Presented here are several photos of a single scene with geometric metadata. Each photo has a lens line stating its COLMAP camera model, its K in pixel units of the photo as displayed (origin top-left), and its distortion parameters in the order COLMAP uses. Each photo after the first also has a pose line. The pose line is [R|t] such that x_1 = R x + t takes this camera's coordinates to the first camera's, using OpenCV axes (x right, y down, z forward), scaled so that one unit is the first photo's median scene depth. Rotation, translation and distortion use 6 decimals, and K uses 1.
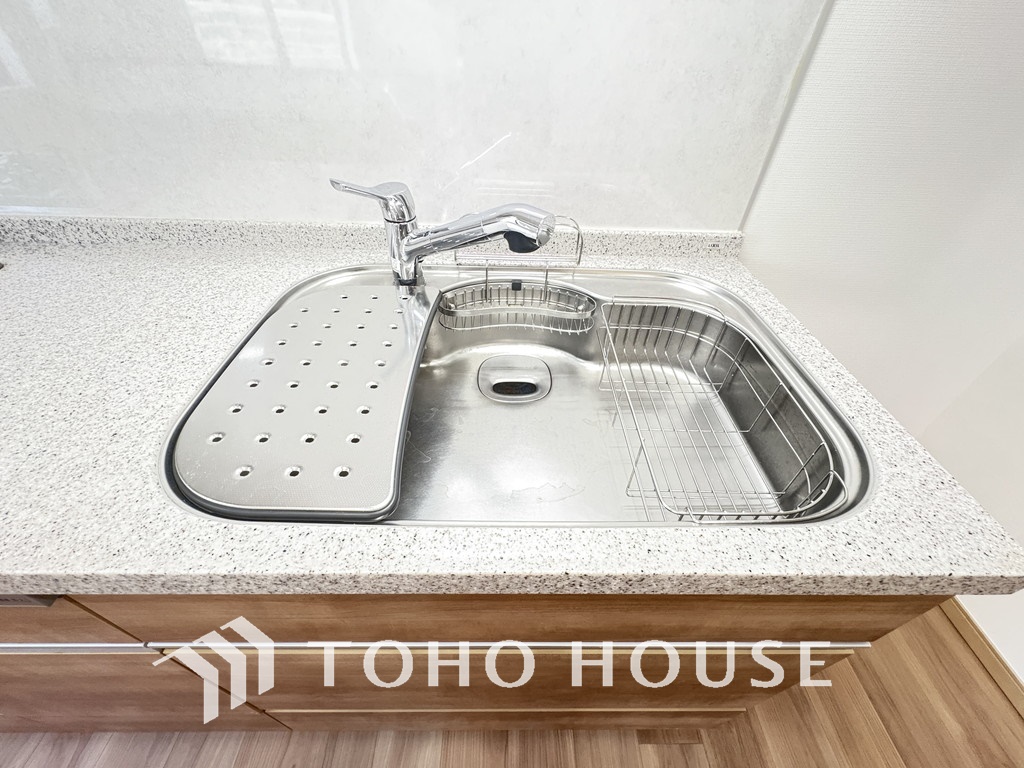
lens RADIAL K [[400.9, 0, 520.8], [0, 400.9, 393.3], [0, 0, 1]] dist [0.000510, 0.000180]
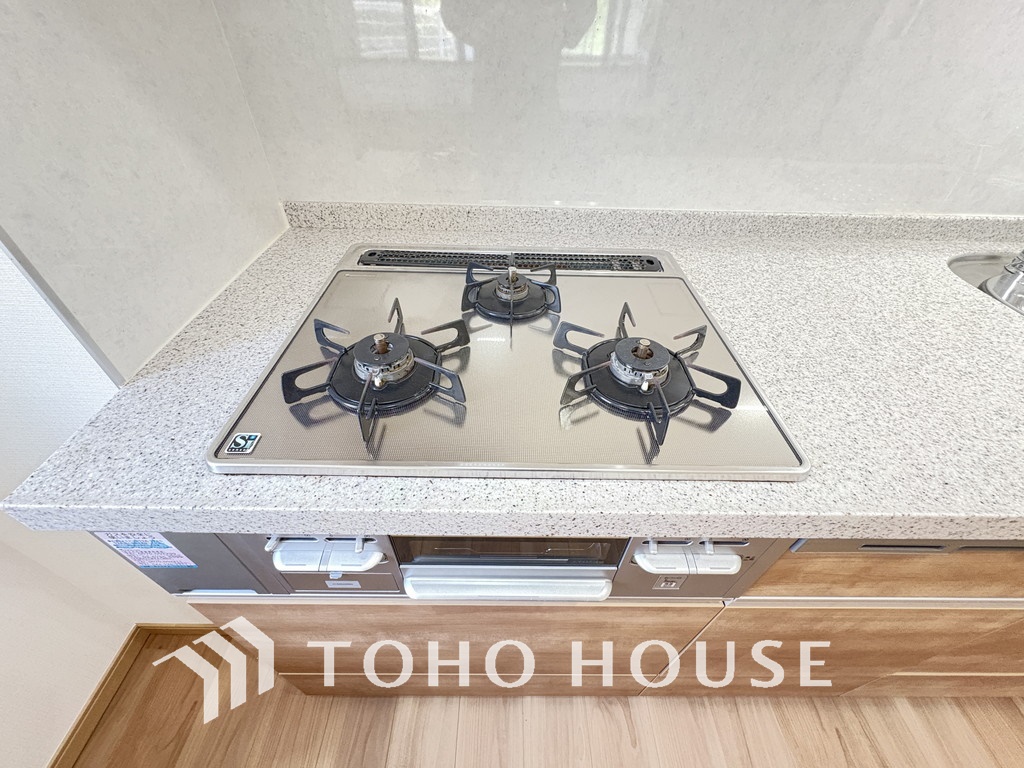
lens RADIAL K [[417.1, 0, 515.5], [0, 417.1, 376.4], [0, 0, 1]] dist [-0.000124, -0.000139]
pose [[0.999992, -0.001971, -0.003607, -1.553585], [0.001947, 0.999975, -0.006771, 0.007065], [0.003620, 0.006764, 0.999971, -0.106823]]
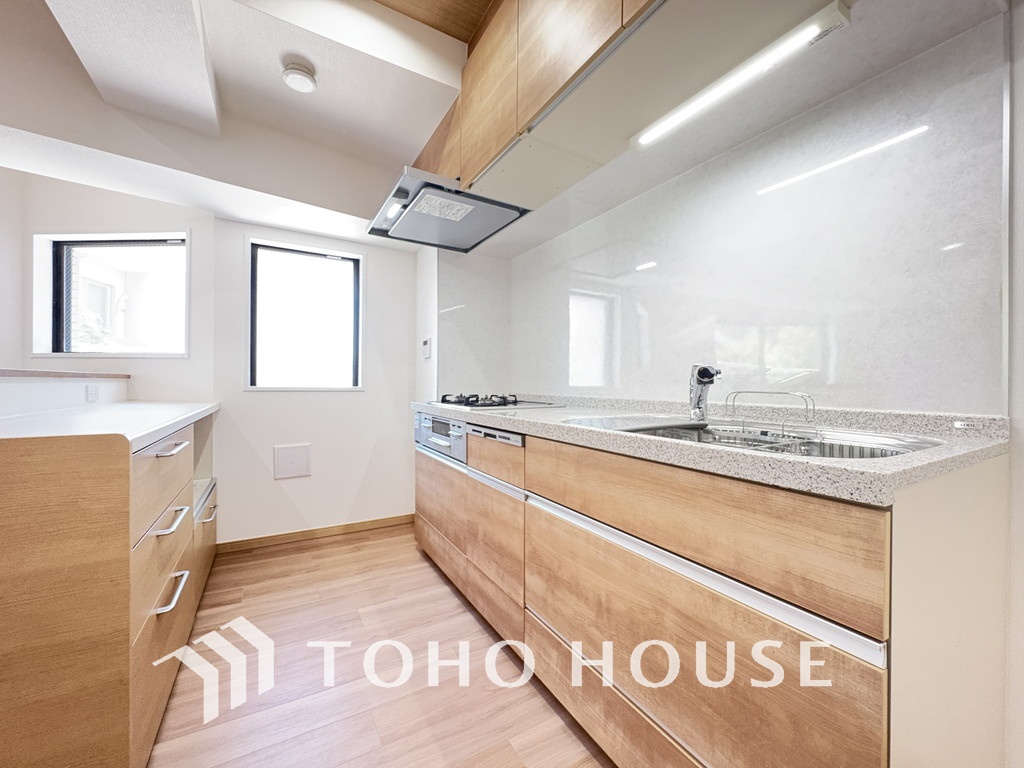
lens RADIAL K [[409.7, 0, 512.0], [0, 409.7, 384.0], [0, 0, 1]] dist [0.001398, 0.000050]
pose [[0.495620, -0.023109, -0.868232, 0.877379], [-0.565594, 0.750050, -0.342826, 0.670467], [0.659139, 0.660978, 0.358669, -0.321851]]
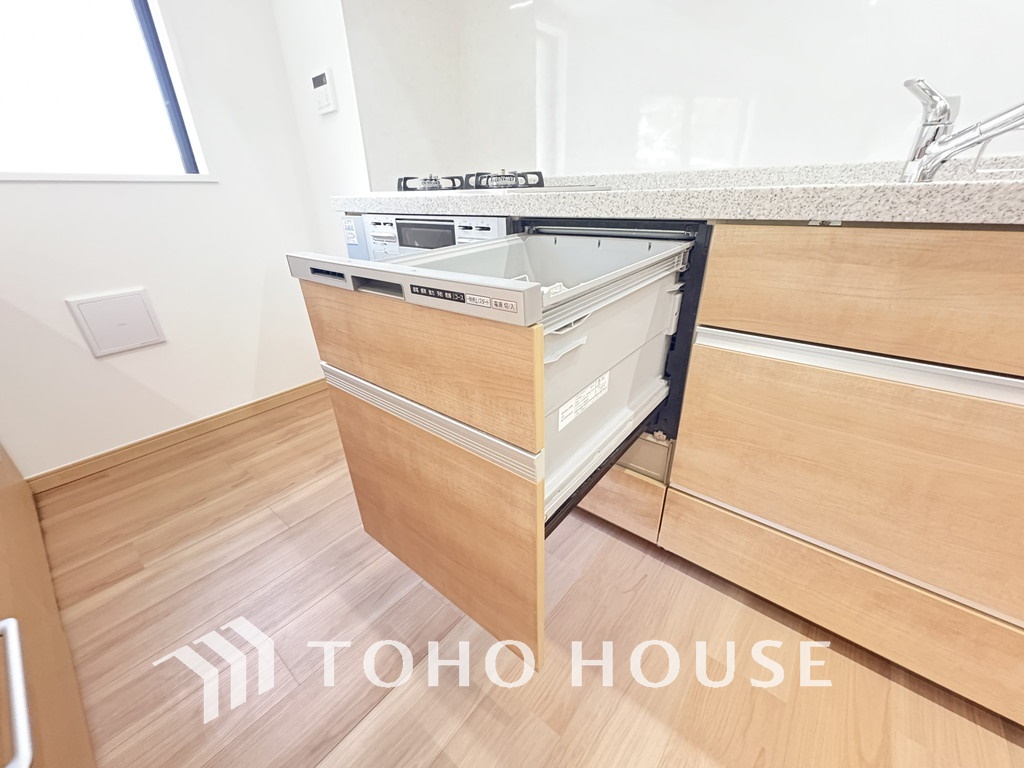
lens RADIAL K [[408.1, 0, 512.0], [0, 408.1, 384.0], [0, 0, 1]] dist [-0.001337, -0.000209]
pose [[0.766549, 0.231585, -0.598975, -0.313667], [-0.389162, 0.909460, -0.146409, 0.831674], [0.510838, 0.345328, 0.787269, -0.333783]]
